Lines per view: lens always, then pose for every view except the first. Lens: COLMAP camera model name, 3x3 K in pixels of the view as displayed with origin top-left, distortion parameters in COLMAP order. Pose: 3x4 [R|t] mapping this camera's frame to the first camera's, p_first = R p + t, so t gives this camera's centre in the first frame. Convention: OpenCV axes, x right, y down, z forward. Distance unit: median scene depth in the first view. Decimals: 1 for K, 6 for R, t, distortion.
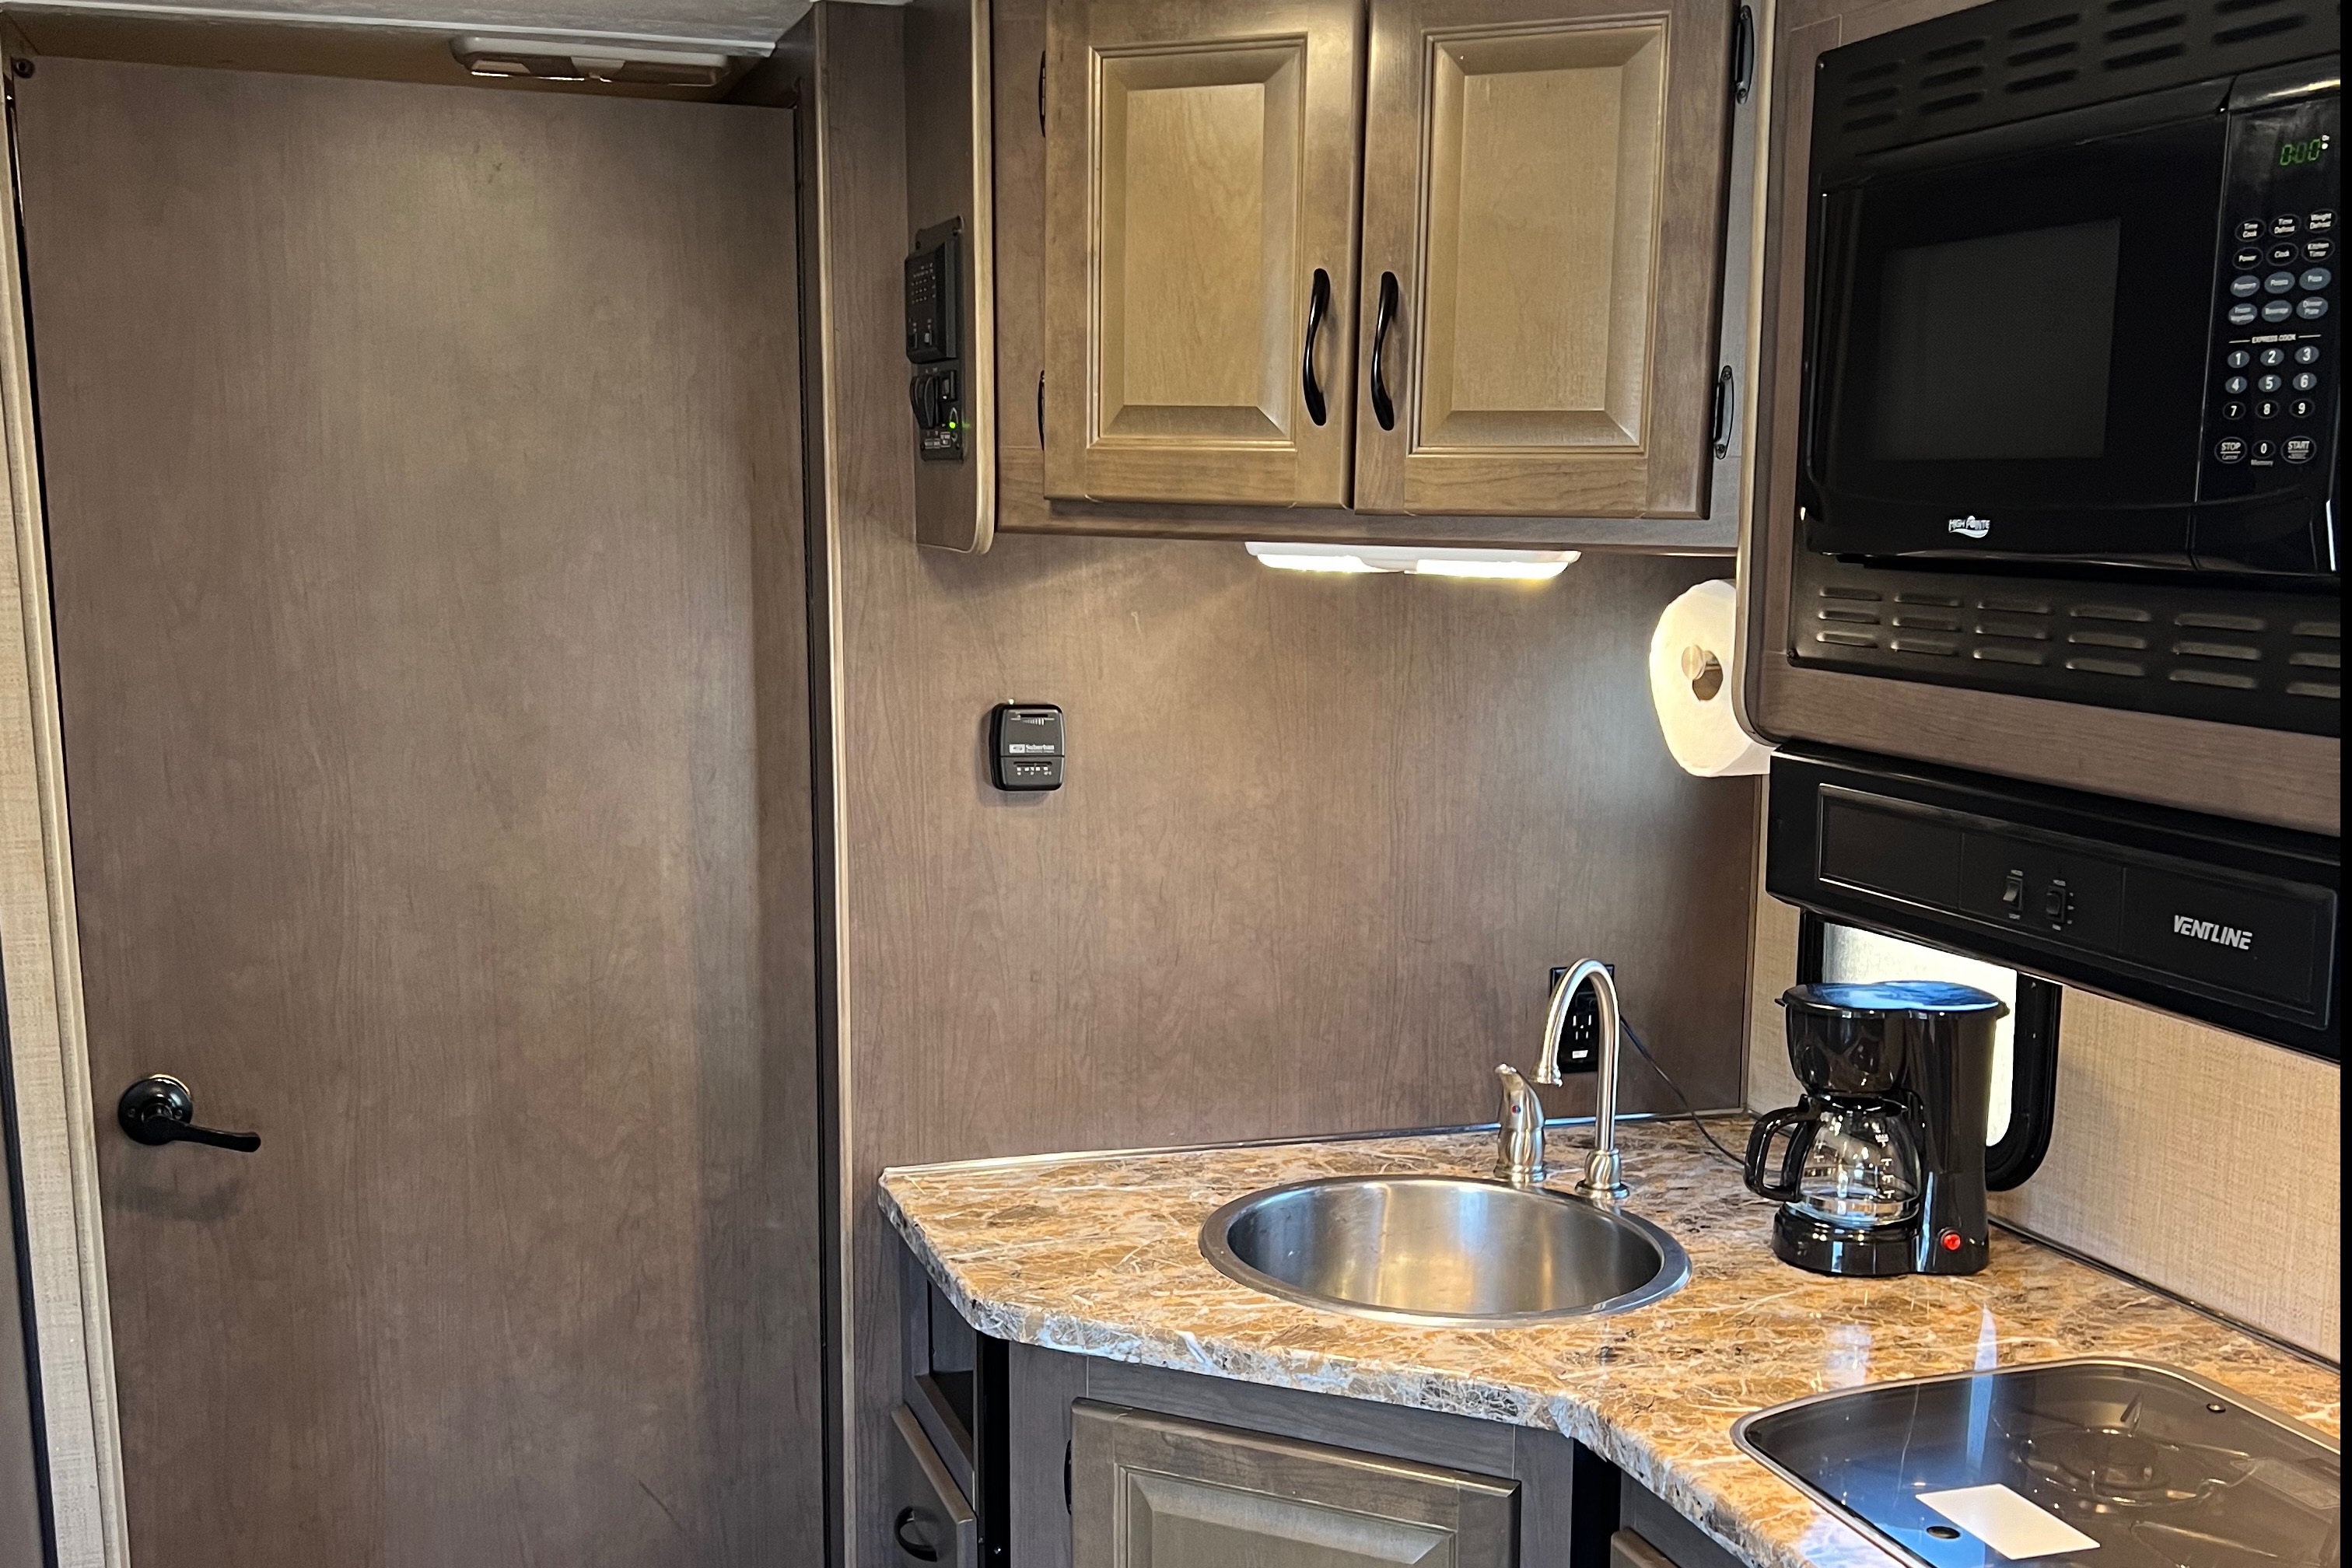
lens RADIAL K [[2128.0, 0, 1170.3], [0, 2128.0, 875.2], [0, 0, 1]] dist [0.150317, -0.208897]
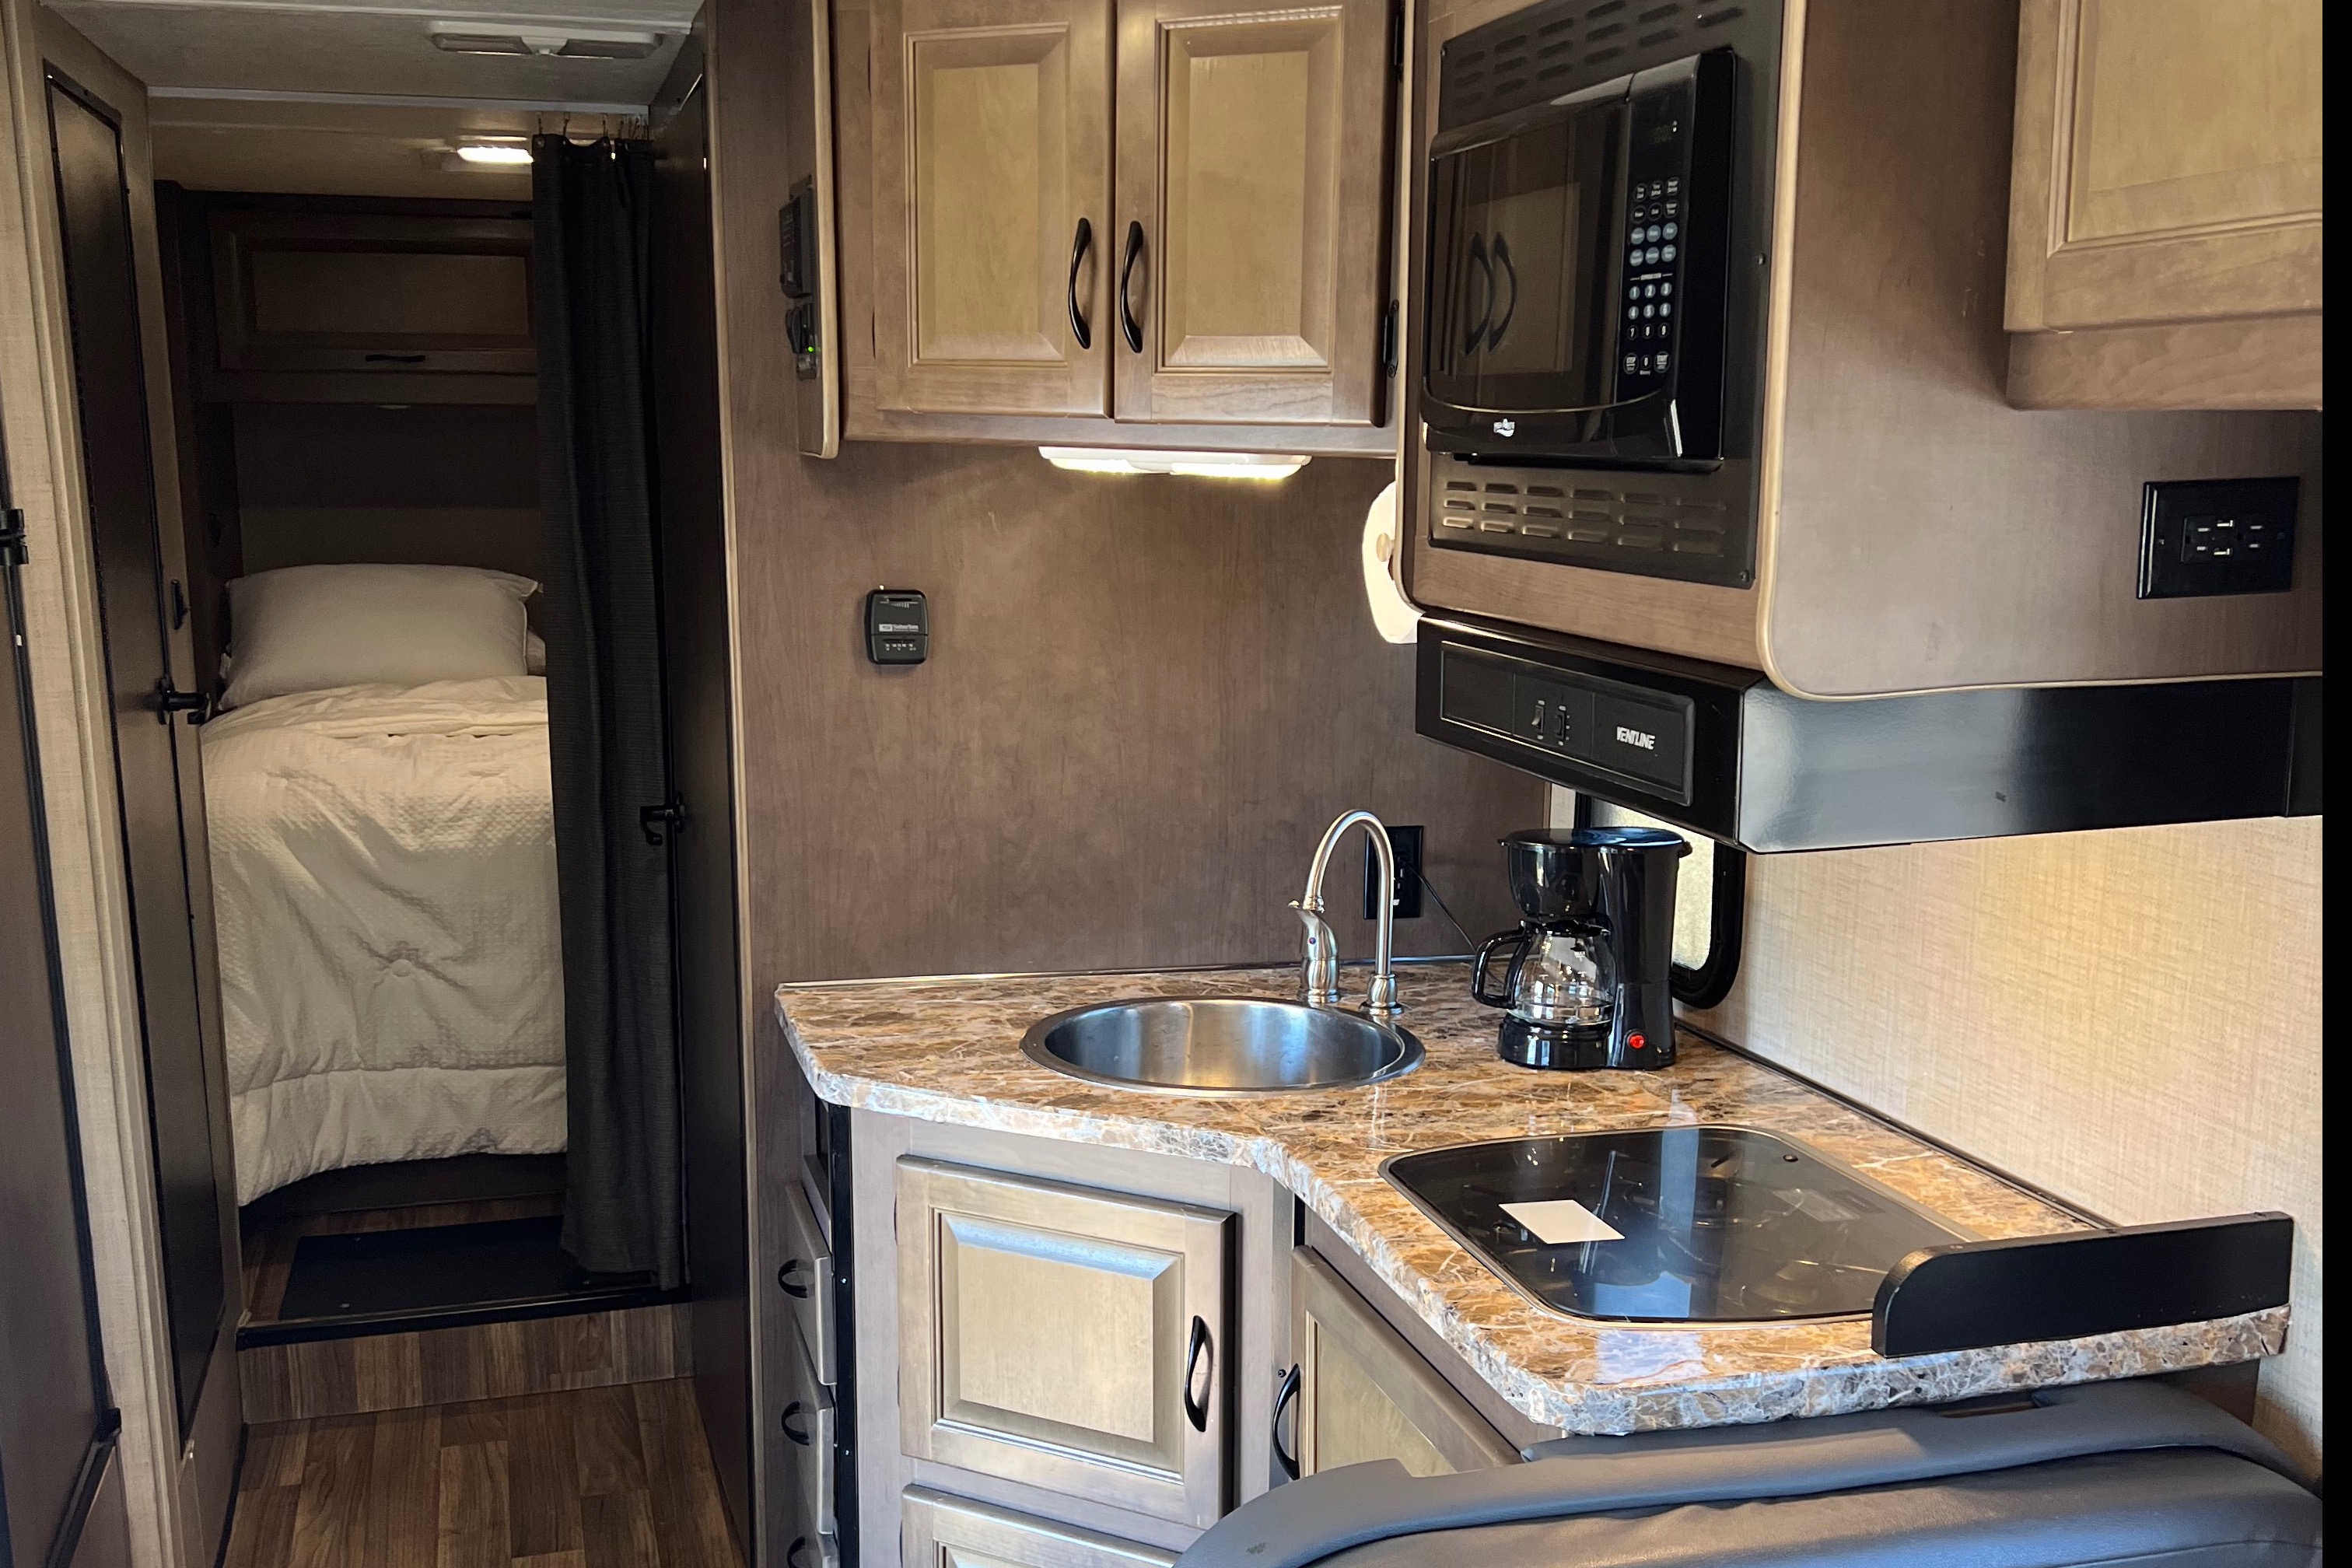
lens RADIAL K [[2128.0, 0, 1170.3], [0, 2128.0, 875.2], [0, 0, 1]] dist [0.150317, -0.208897]
pose [[0.998126, 0.011988, -0.060011, 0.165746], [-0.010442, 0.999607, 0.026003, 0.047305], [0.060299, -0.025327, 0.997859, -0.183908]]
